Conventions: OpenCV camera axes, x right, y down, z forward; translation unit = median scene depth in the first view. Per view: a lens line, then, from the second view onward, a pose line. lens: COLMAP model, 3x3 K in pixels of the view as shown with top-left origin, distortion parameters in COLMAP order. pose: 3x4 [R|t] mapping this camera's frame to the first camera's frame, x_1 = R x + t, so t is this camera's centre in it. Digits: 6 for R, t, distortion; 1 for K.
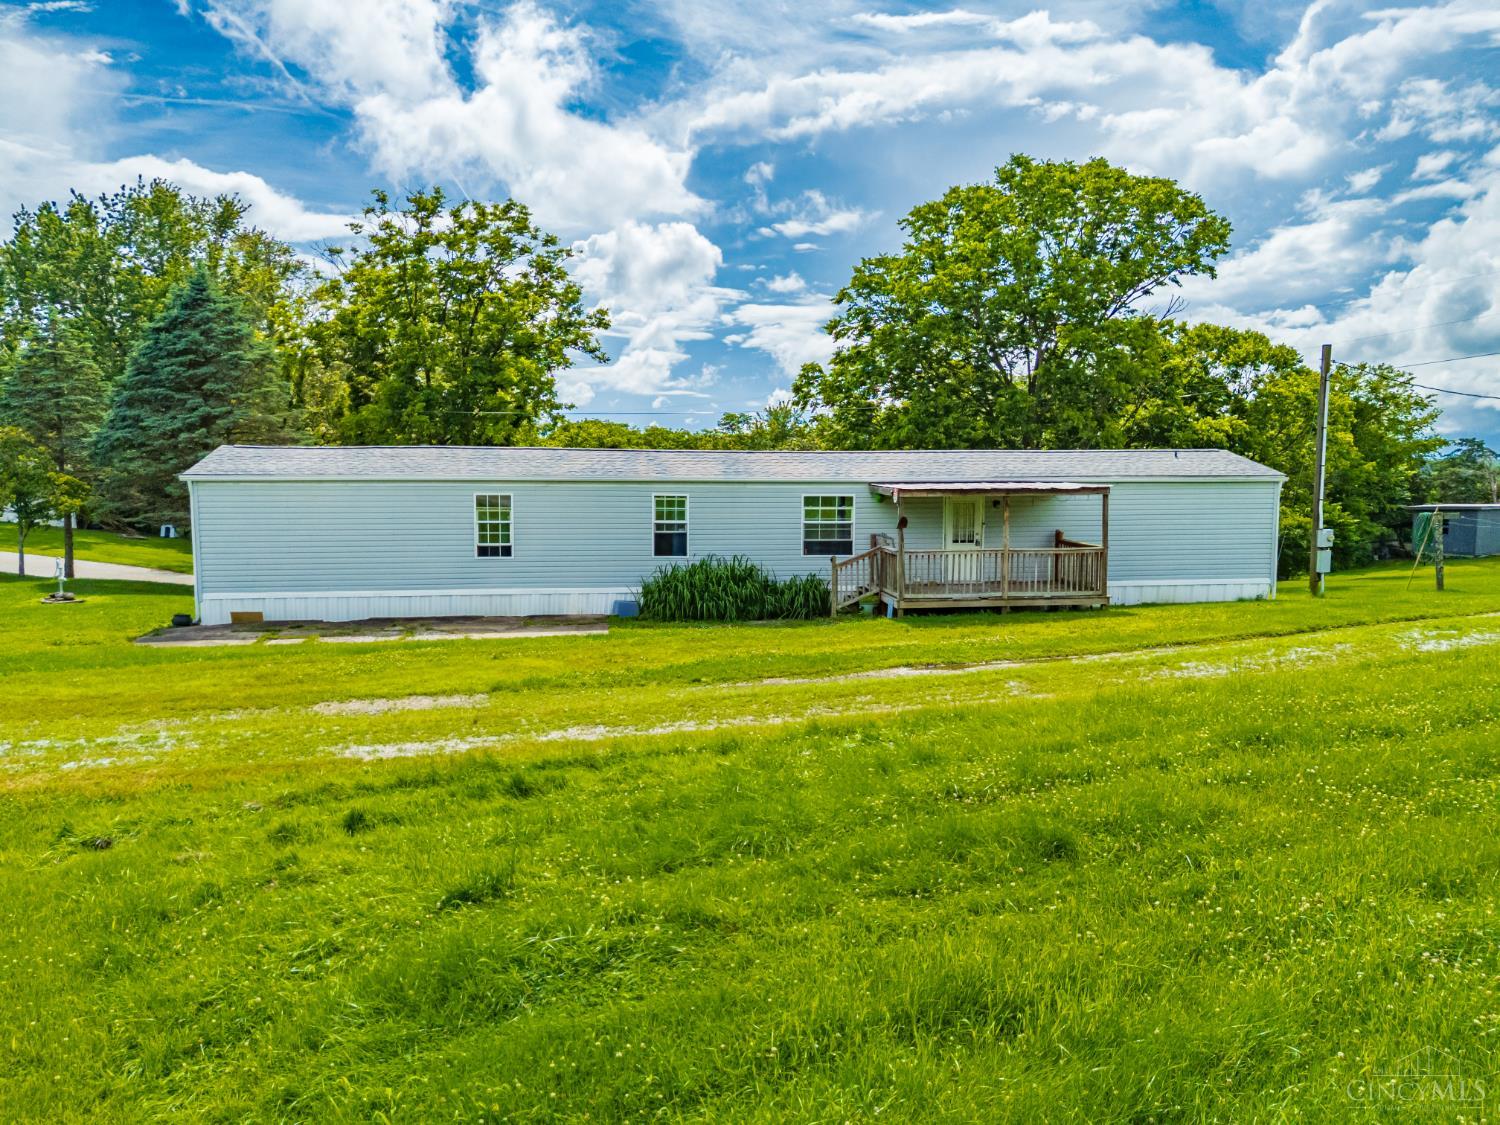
lens RADIAL K [[1121.3, 0, 750.0], [0, 1121.3, 562.5], [0, 0, 1]] dist [0.051603, -0.005919]
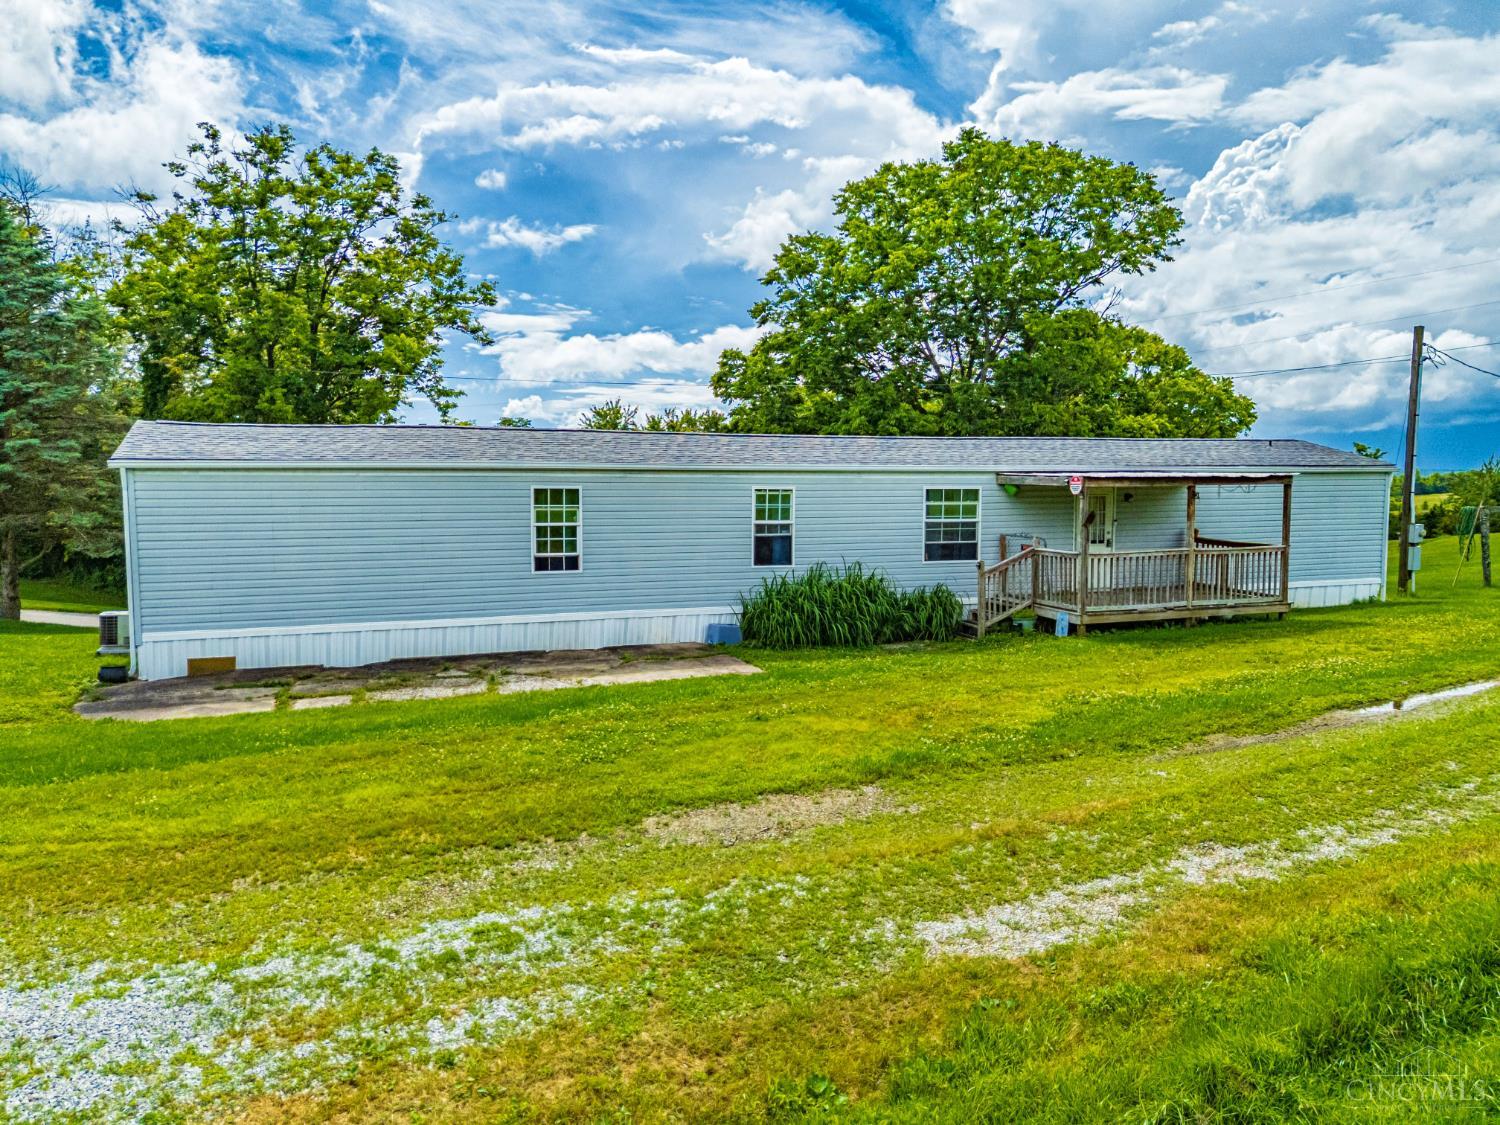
lens RADIAL K [[1121.3, 0, 750.0], [0, 1121.3, 562.5], [0, 0, 1]] dist [0.051603, -0.005919]
pose [[0.975957, -0.018640, 0.217164, -0.253382], [0.020448, 0.999772, -0.006082, -0.003367], [-0.217001, 0.010377, 0.976116, 0.231864]]
